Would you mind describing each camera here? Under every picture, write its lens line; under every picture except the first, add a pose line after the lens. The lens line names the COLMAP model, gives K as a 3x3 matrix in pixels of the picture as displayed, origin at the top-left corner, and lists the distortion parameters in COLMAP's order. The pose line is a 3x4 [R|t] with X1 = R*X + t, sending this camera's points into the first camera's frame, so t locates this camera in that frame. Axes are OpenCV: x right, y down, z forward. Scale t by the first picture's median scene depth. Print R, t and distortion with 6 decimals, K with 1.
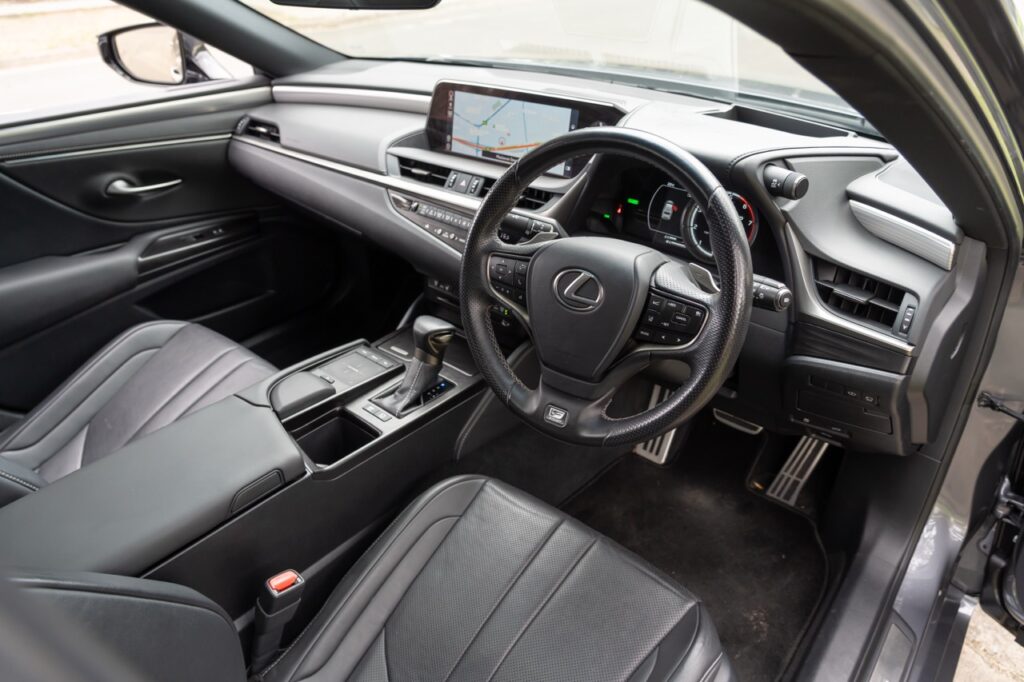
lens RADIAL K [[692.0, 0, 511.8], [0, 692.0, 344.0], [0, 0, 1]] dist [-0.016104, -0.003301]
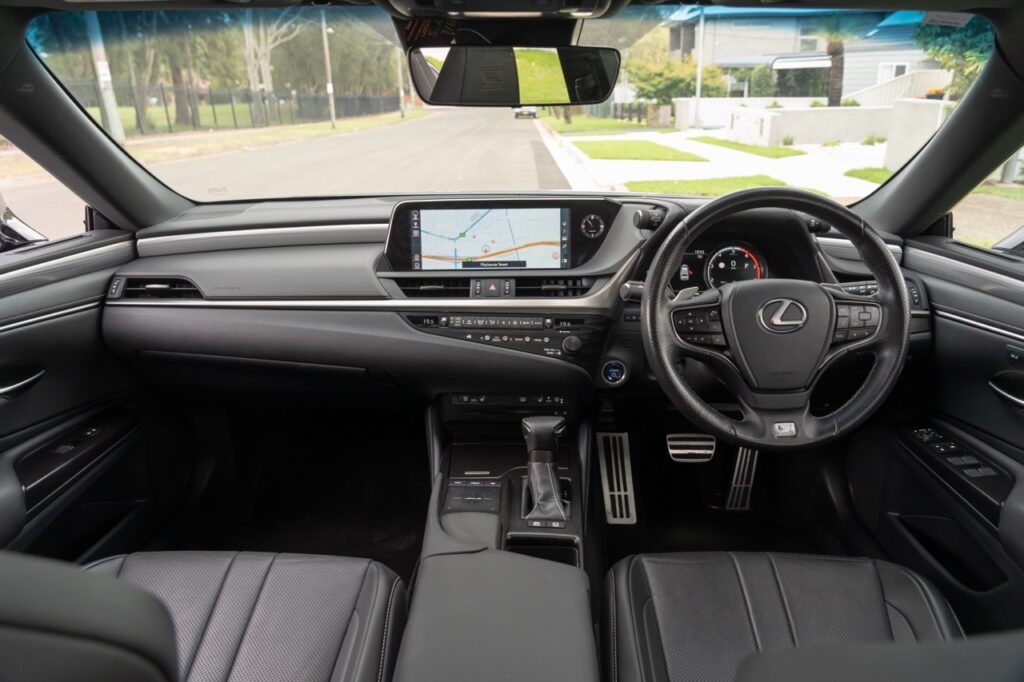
lens RADIAL K [[692.0, 0, 520.6], [0, 692.0, 338.0], [0, 0, 1]] dist [-0.016104, -0.003301]
pose [[0.787050, -0.192552, 0.586068, -0.606026], [0.322112, 0.938515, -0.124228, -0.025198], [-0.526114, 0.286553, 0.800682, 0.188444]]
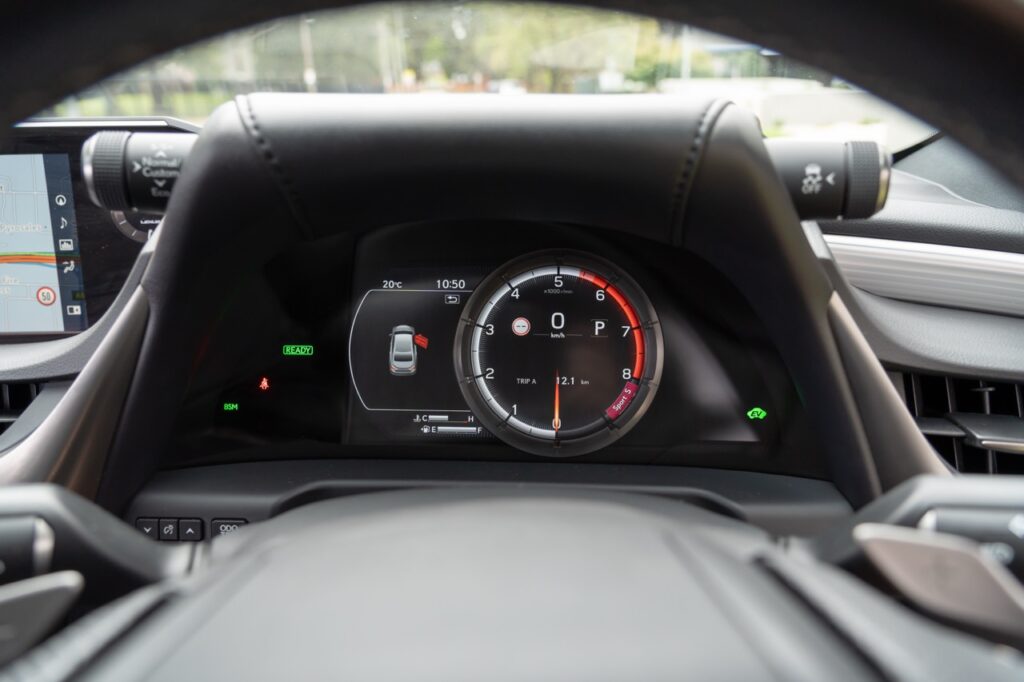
lens RADIAL K [[692.0, 0, 517.9], [0, 692.0, 338.2], [0, 0, 1]] dist [-0.016104, -0.003301]
pose [[0.782740, -0.206715, 0.587015, 0.045963], [0.330727, 0.937179, -0.110975, -0.115356], [-0.527198, 0.281007, 0.801934, 0.557356]]
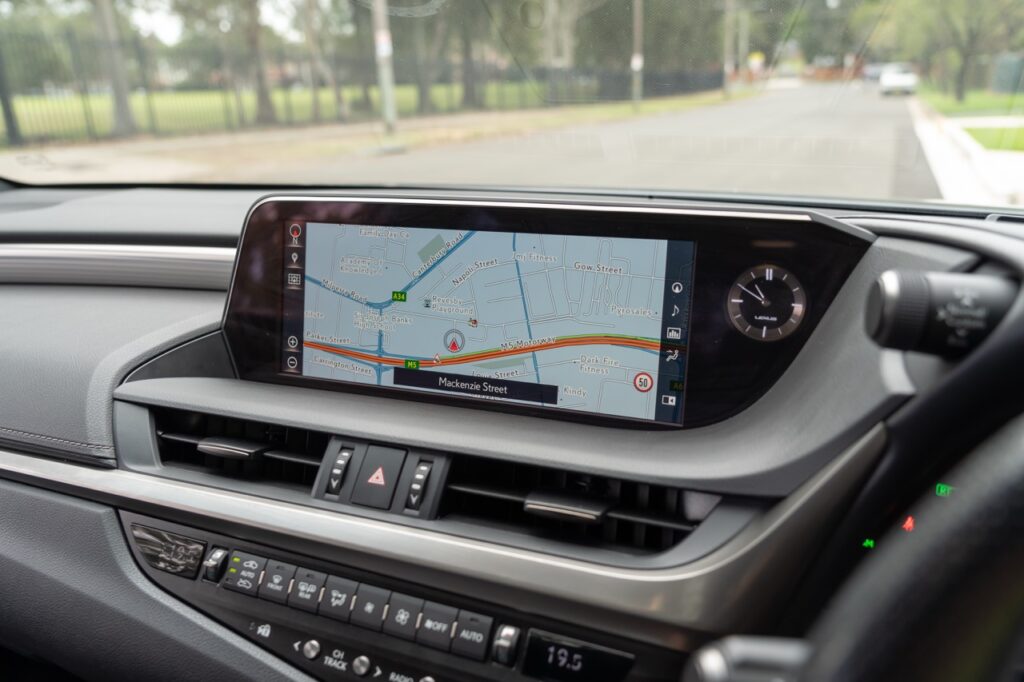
lens RADIAL K [[868.6, 0, 518.9], [0, 868.6, 338.0], [0, 0, 1]] dist [0.008815, 0.022030]
pose [[0.964409, -0.074050, 0.253834, -0.098646], [0.140533, 0.956717, -0.254839, -0.173451], [-0.223977, 0.281441, 0.933073, 0.564914]]
